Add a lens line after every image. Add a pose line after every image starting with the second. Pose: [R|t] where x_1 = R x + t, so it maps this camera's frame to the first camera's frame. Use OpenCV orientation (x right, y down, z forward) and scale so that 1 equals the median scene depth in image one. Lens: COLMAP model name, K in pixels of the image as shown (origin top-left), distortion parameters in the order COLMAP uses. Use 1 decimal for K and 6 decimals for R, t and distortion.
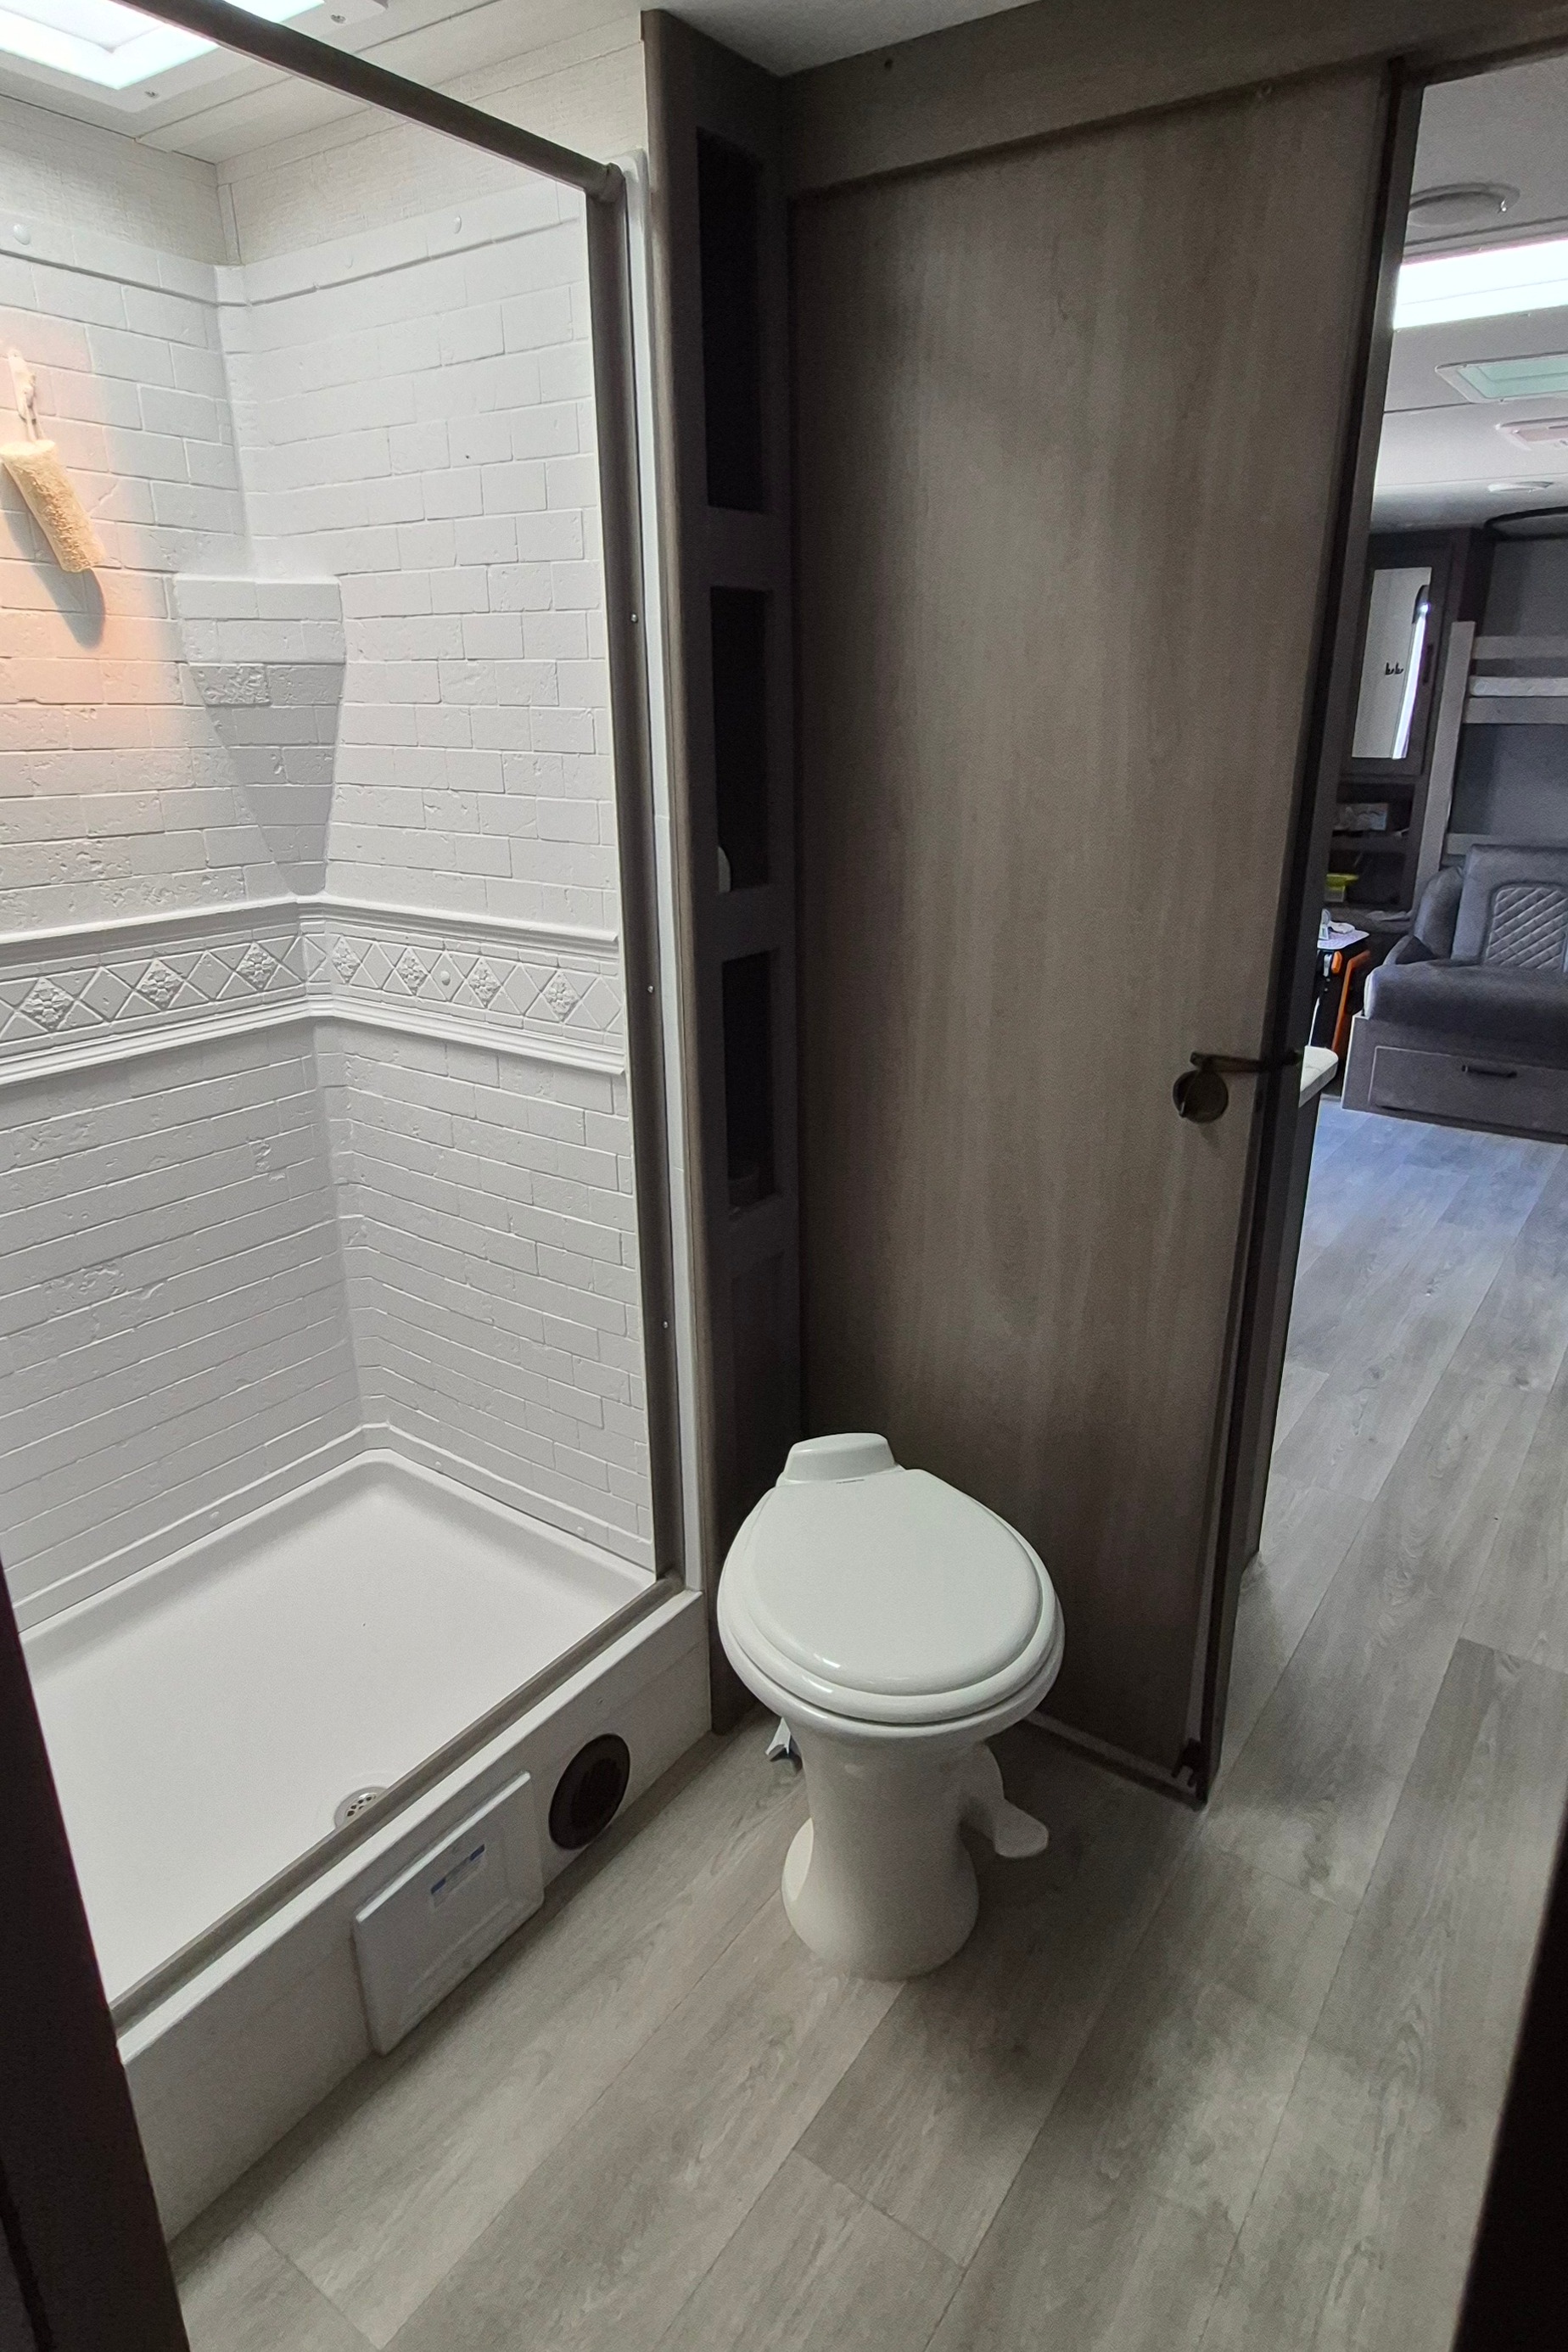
lens RADIAL K [[1392.9, 0, 784.0], [0, 1392.9, 1176.0], [0, 0, 1]] dist [0.006085, -0.002953]
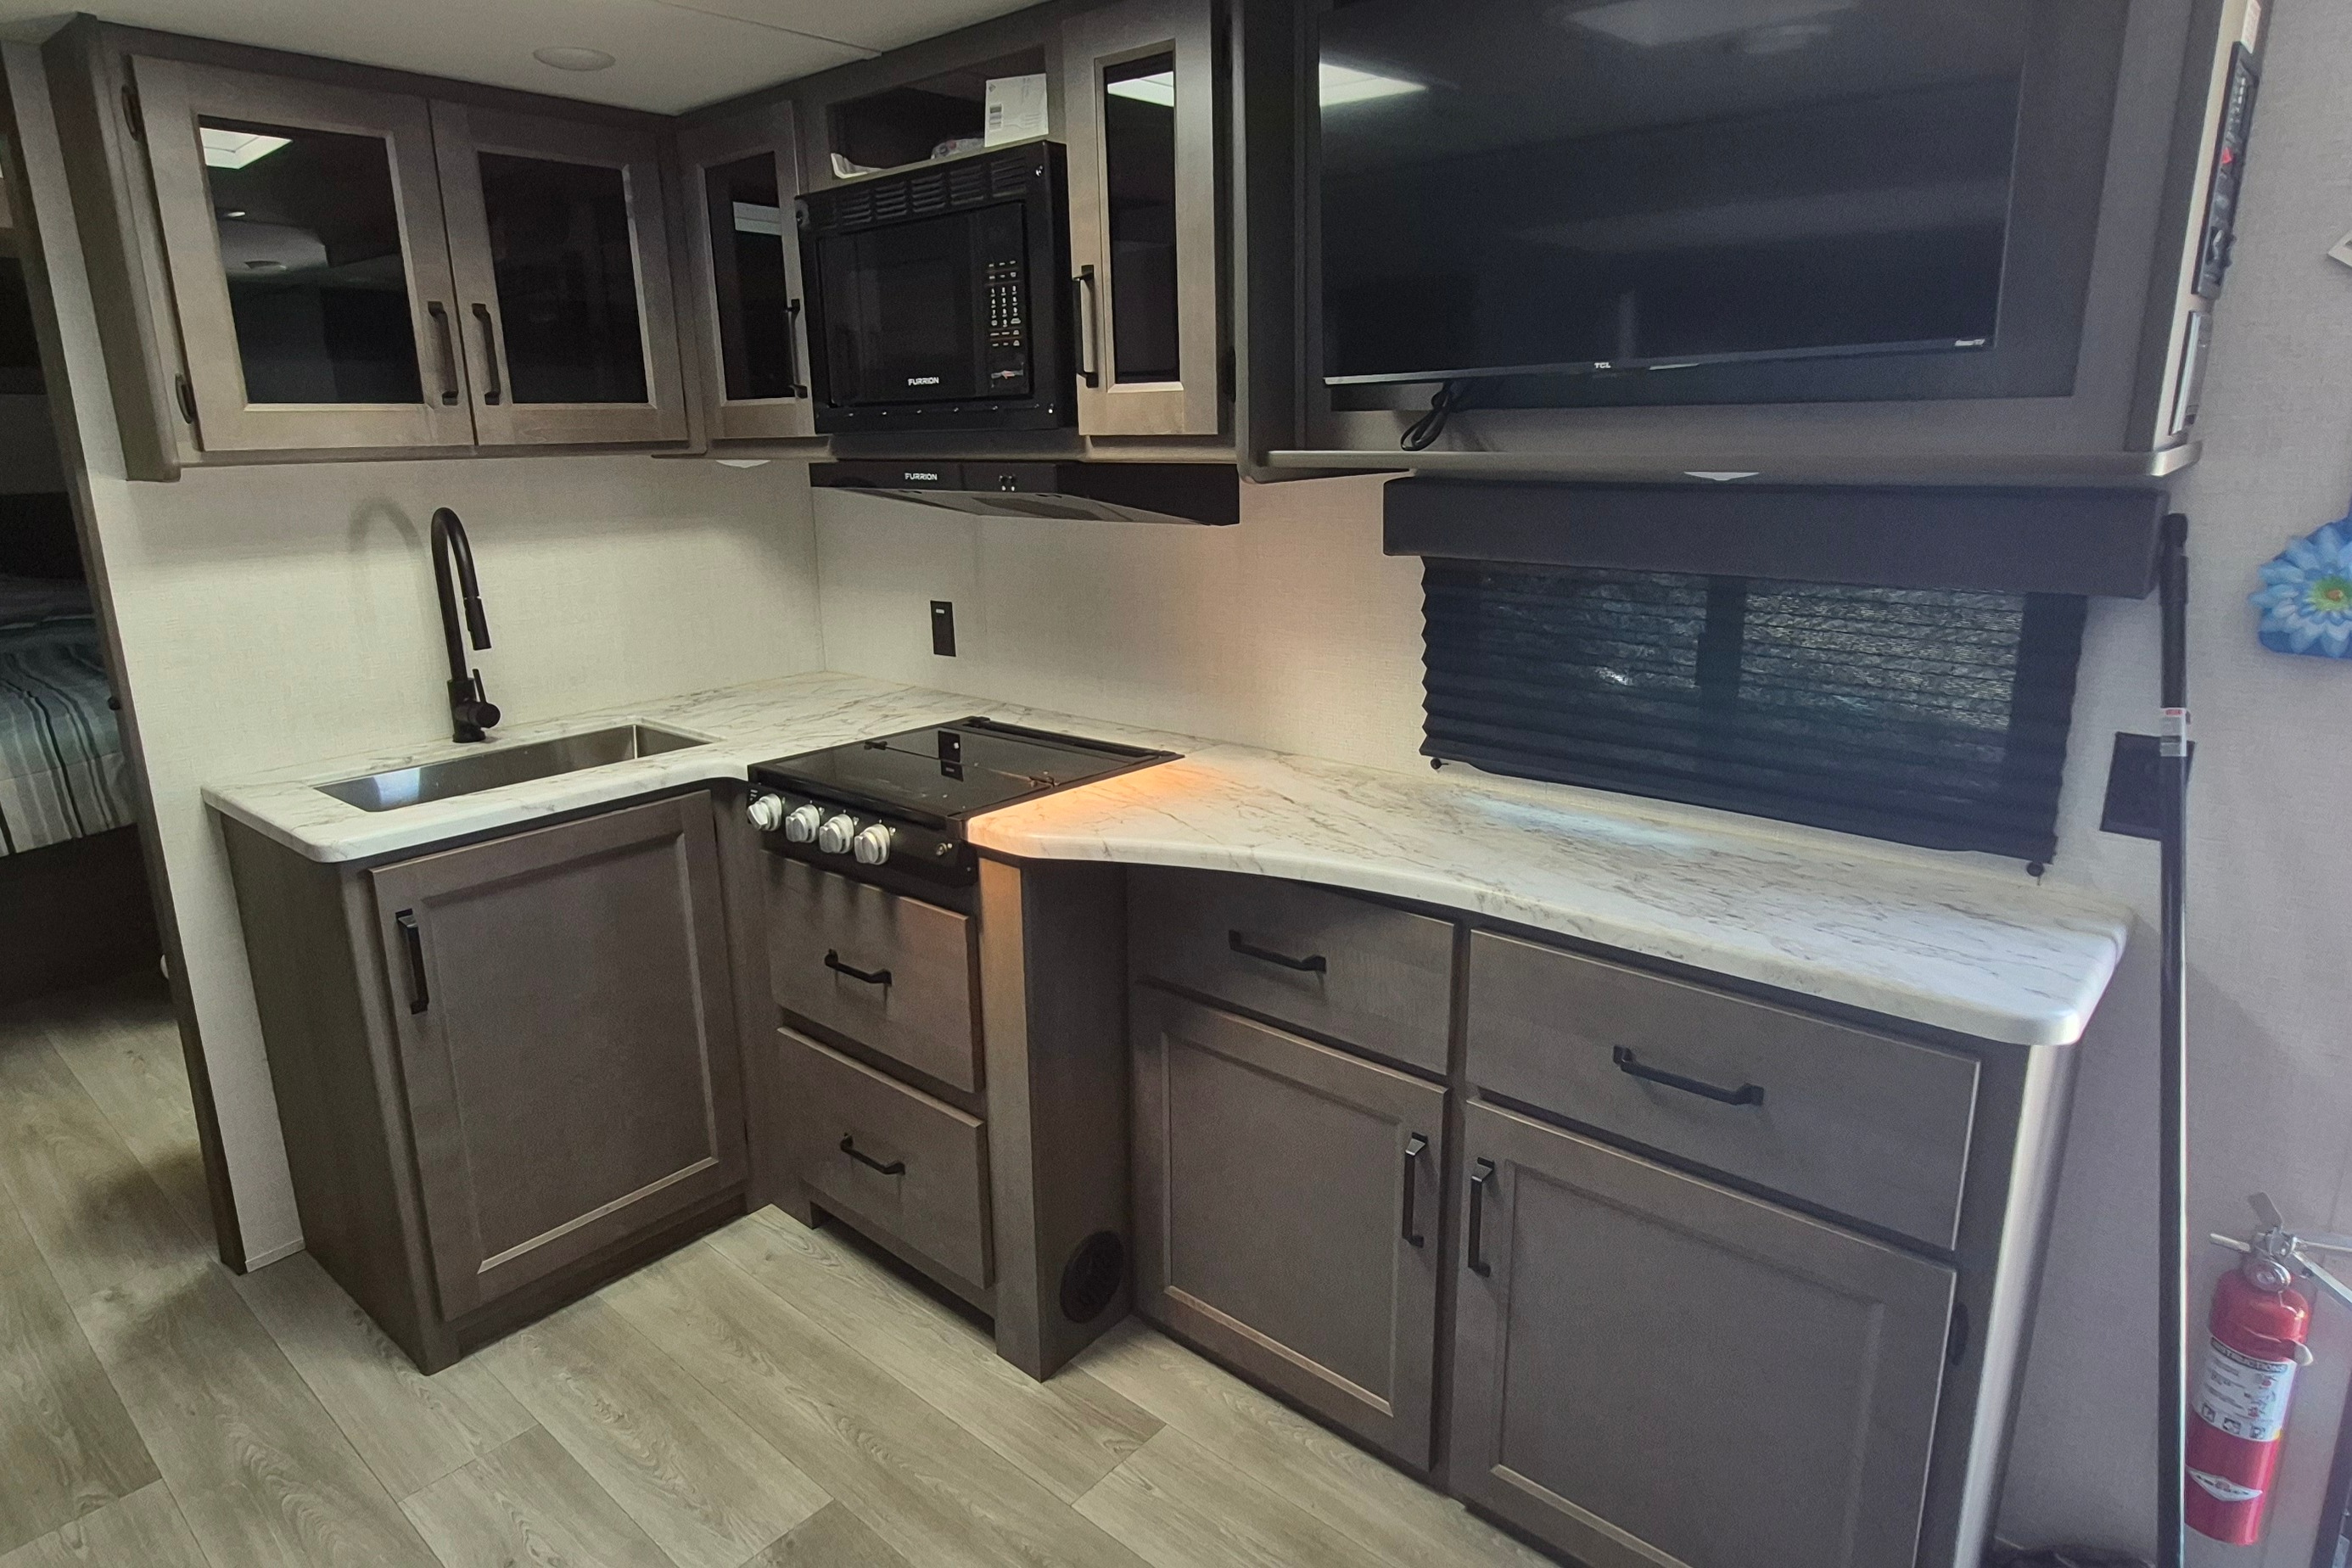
lens RADIAL K [[1392.9, 0, 1176.0], [0, 1392.9, 784.0], [0, 0, 1]] dist [0.006085, -0.002953]
pose [[-0.133027, 0.285170, -0.949201, 1.183115], [-0.279709, 0.907980, 0.311986, -0.574415], [0.950824, 0.307003, -0.041021, 1.597095]]
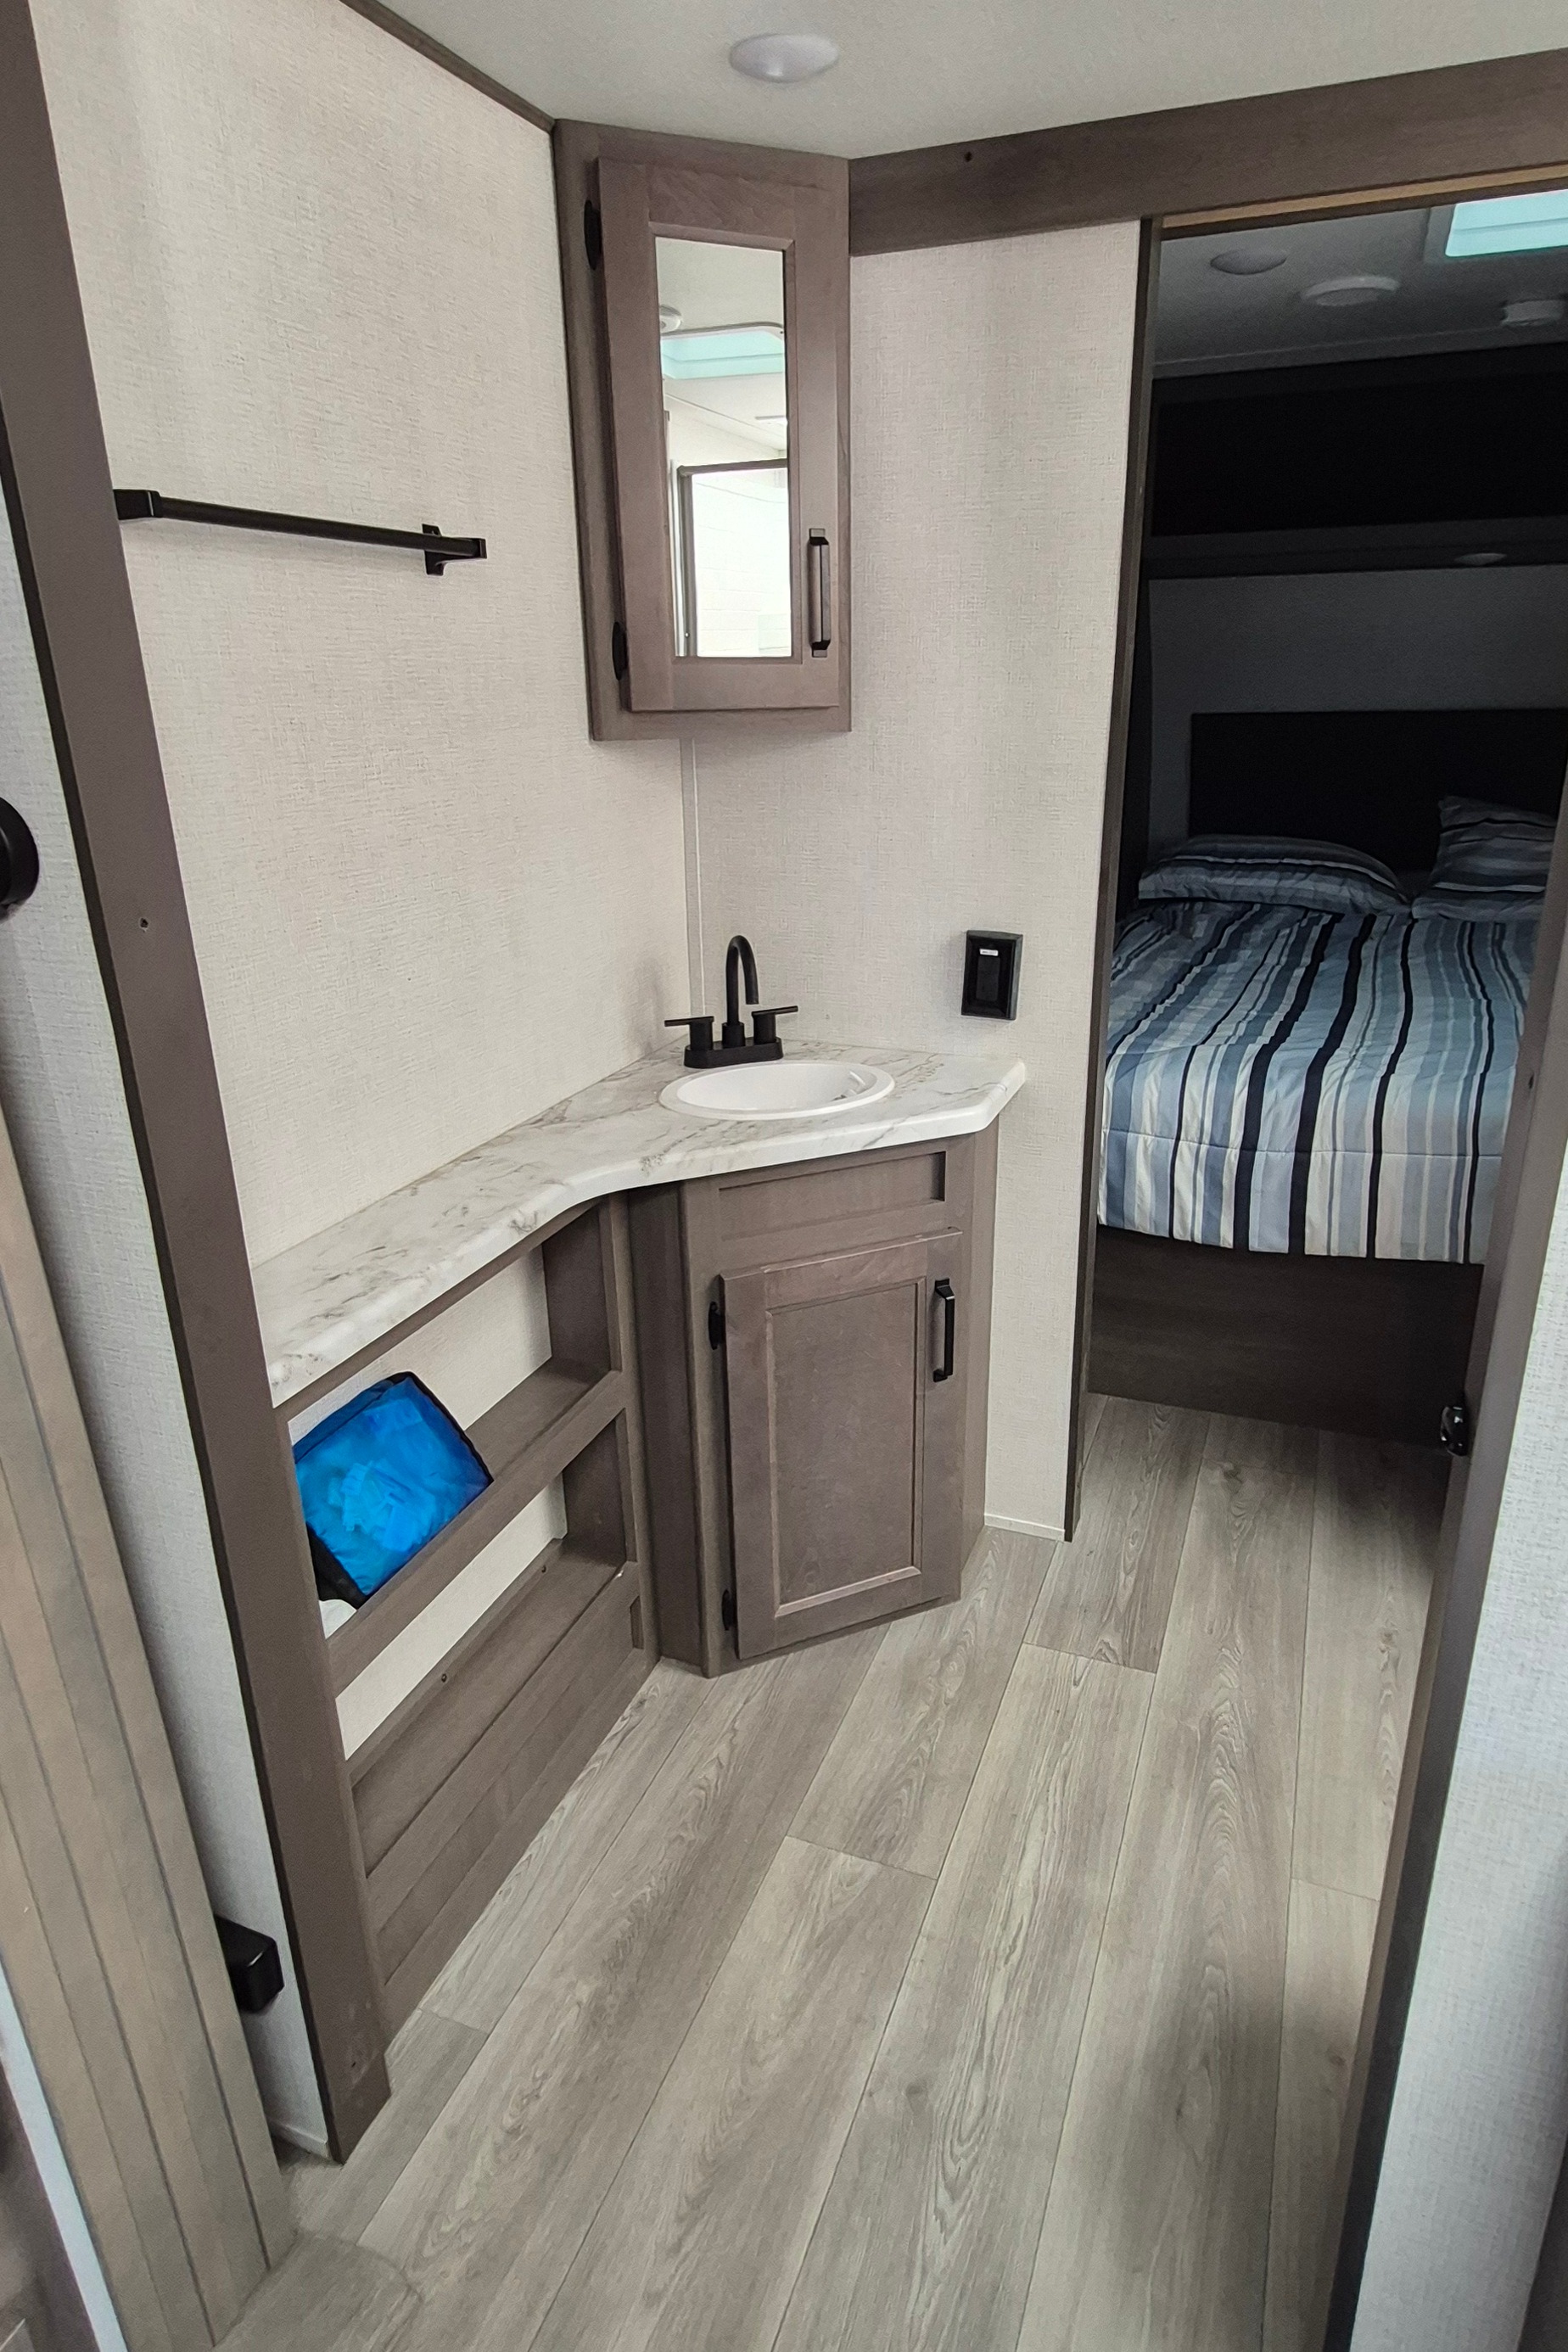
lens RADIAL K [[1392.9, 0, 784.0], [0, 1392.9, 1176.0], [0, 0, 1]] dist [0.006085, -0.002953]
pose [[-0.971023, 0.128028, -0.201801, 0.481375], [-0.022317, 0.792135, 0.609938, -0.318182], [0.237943, 0.596767, -0.766324, 0.941665]]
